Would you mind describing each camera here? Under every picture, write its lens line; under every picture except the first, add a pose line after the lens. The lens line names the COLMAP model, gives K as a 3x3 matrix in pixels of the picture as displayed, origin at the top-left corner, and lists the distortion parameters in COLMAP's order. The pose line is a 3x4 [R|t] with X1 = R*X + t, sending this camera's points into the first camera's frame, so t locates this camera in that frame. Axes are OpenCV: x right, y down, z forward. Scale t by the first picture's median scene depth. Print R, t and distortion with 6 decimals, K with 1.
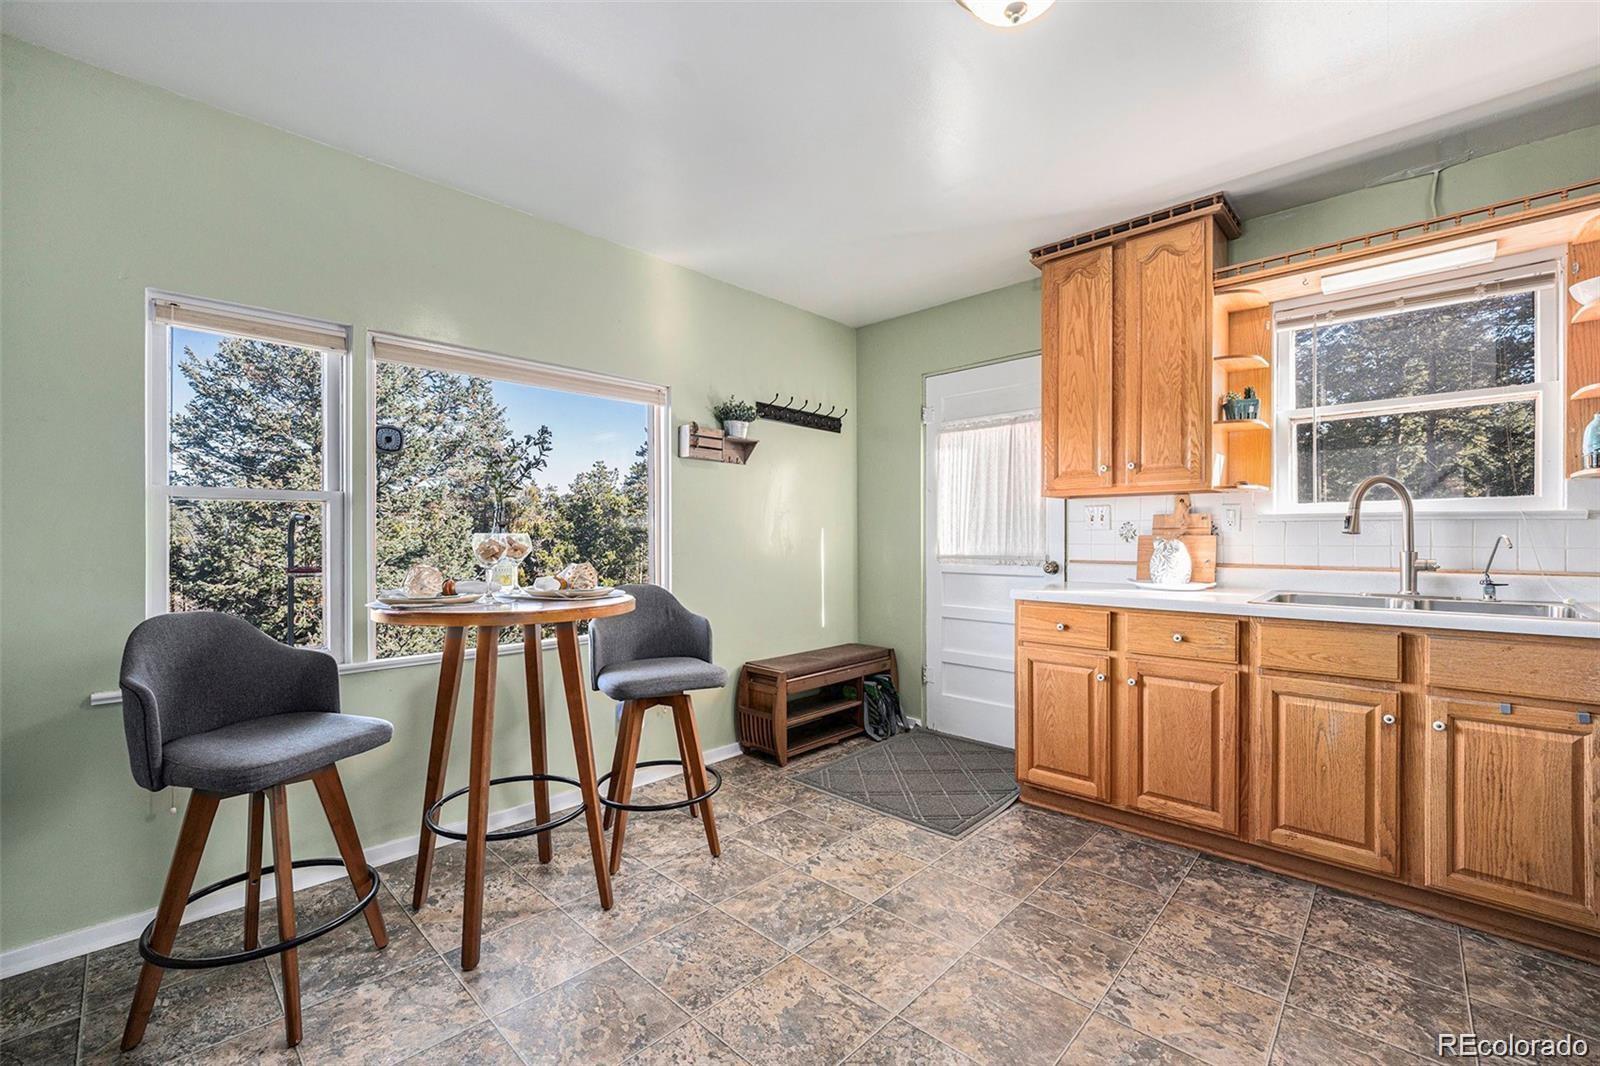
lens RADIAL K [[658.1, 0, 797.2], [0, 658.1, 544.4], [0, 0, 1]] dist [-0.002023, -0.000013]
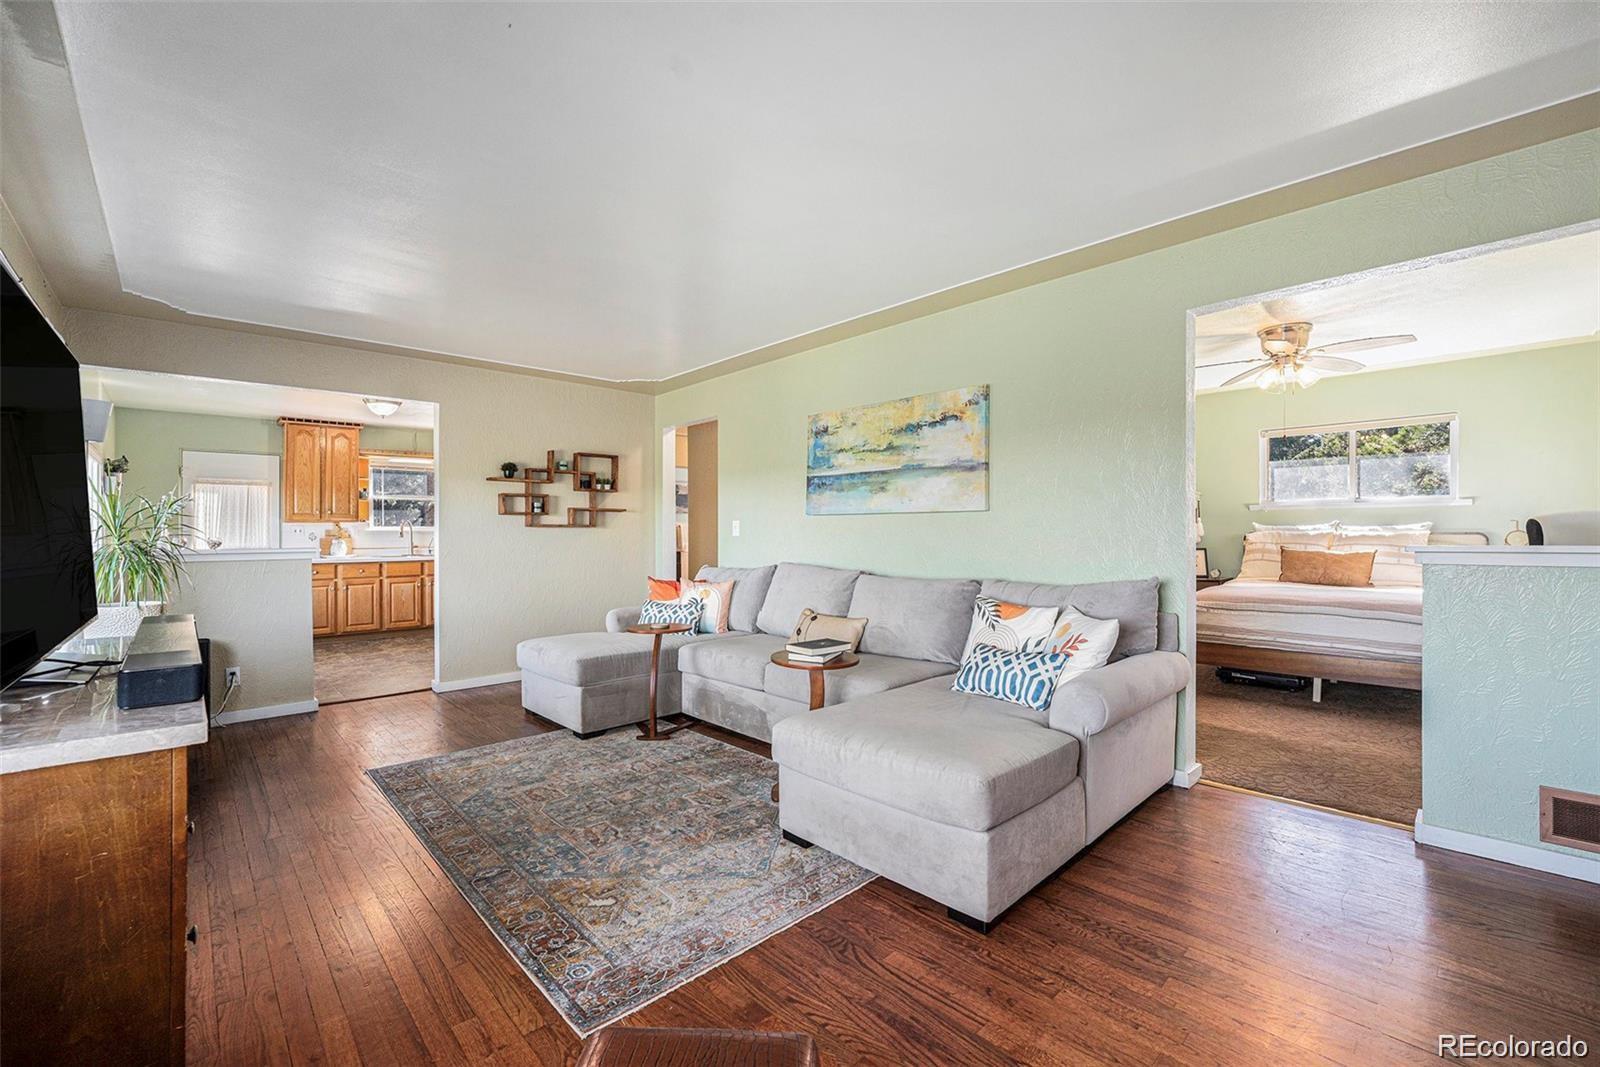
lens RADIAL K [[661.7, 0, 798.8], [0, 661.7, 522.0], [0, 0, 1]] dist [-0.000696, -0.000100]
pose [[0.083373, 0.016749, 0.996378, -2.113517], [0.026520, 0.999467, -0.019020, 0.024460], [-0.996165, 0.028010, 0.082884, -1.176885]]
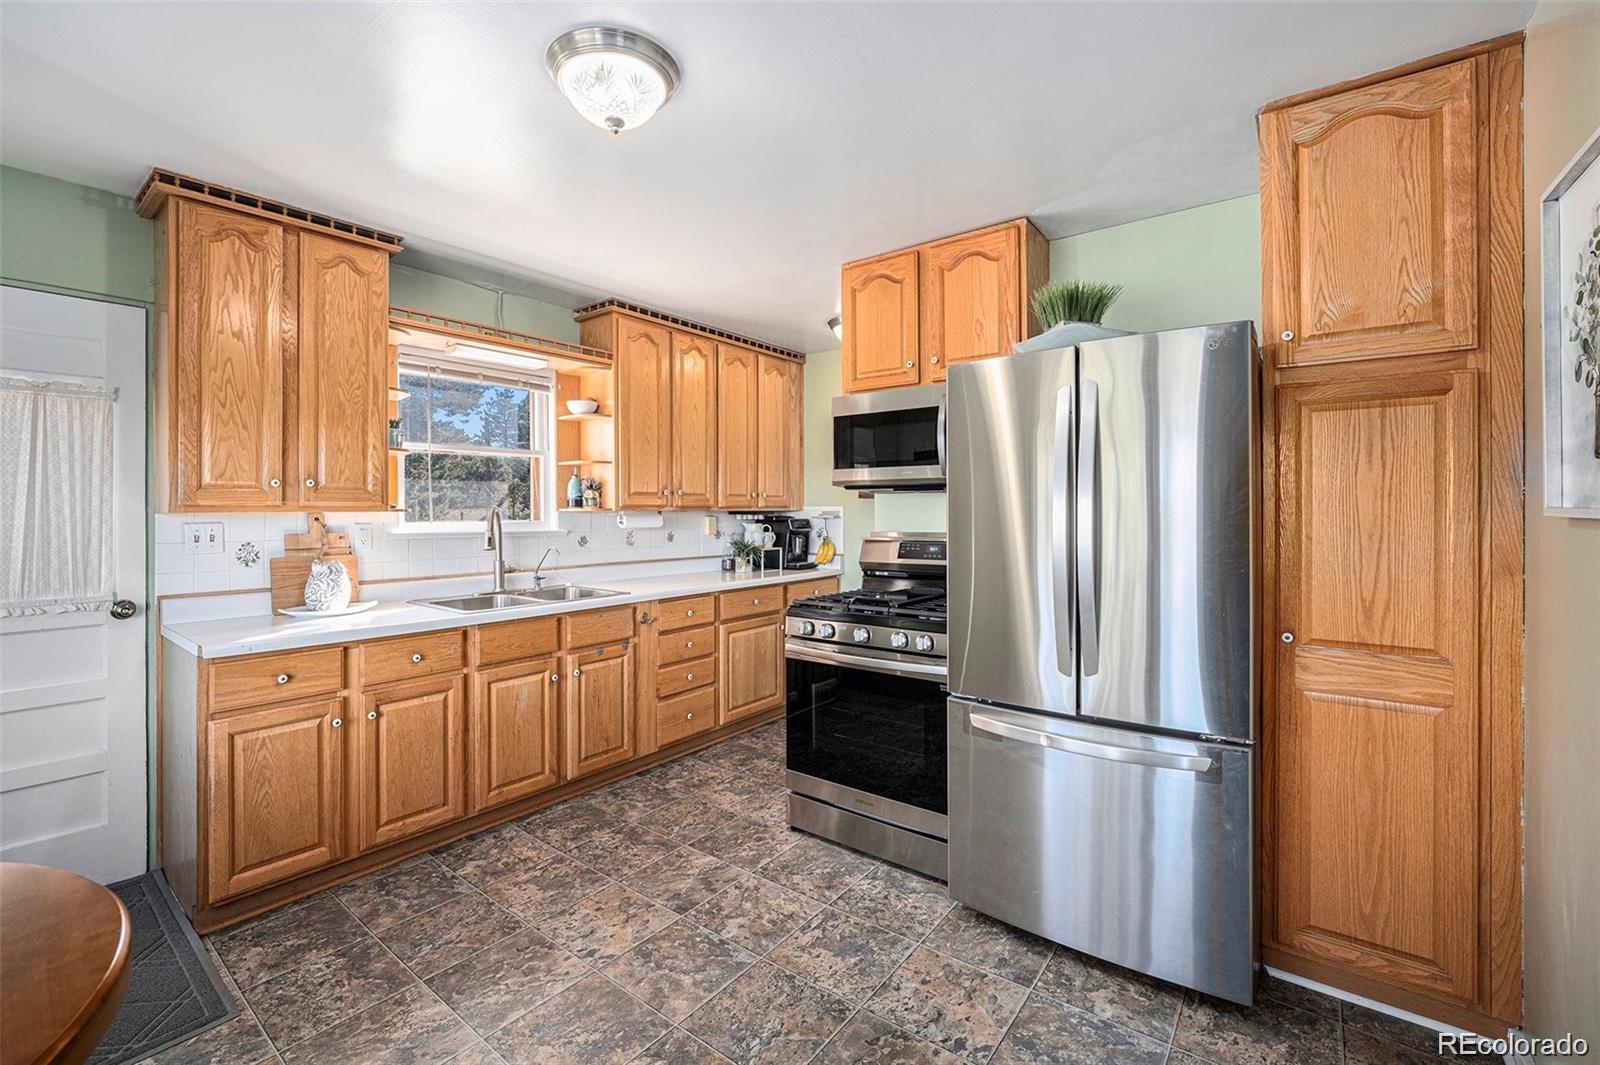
lens RADIAL K [[682.4, 0, 800.1], [0, 682.4, 510.7], [0, 0, 1]] dist [-0.001984, -0.000684]
pose [[-0.070889, 0.002319, 0.997481, -0.497893], [0.017731, 0.999842, -0.001065, -0.072715], [-0.997327, 0.017611, -0.070919, 0.420465]]
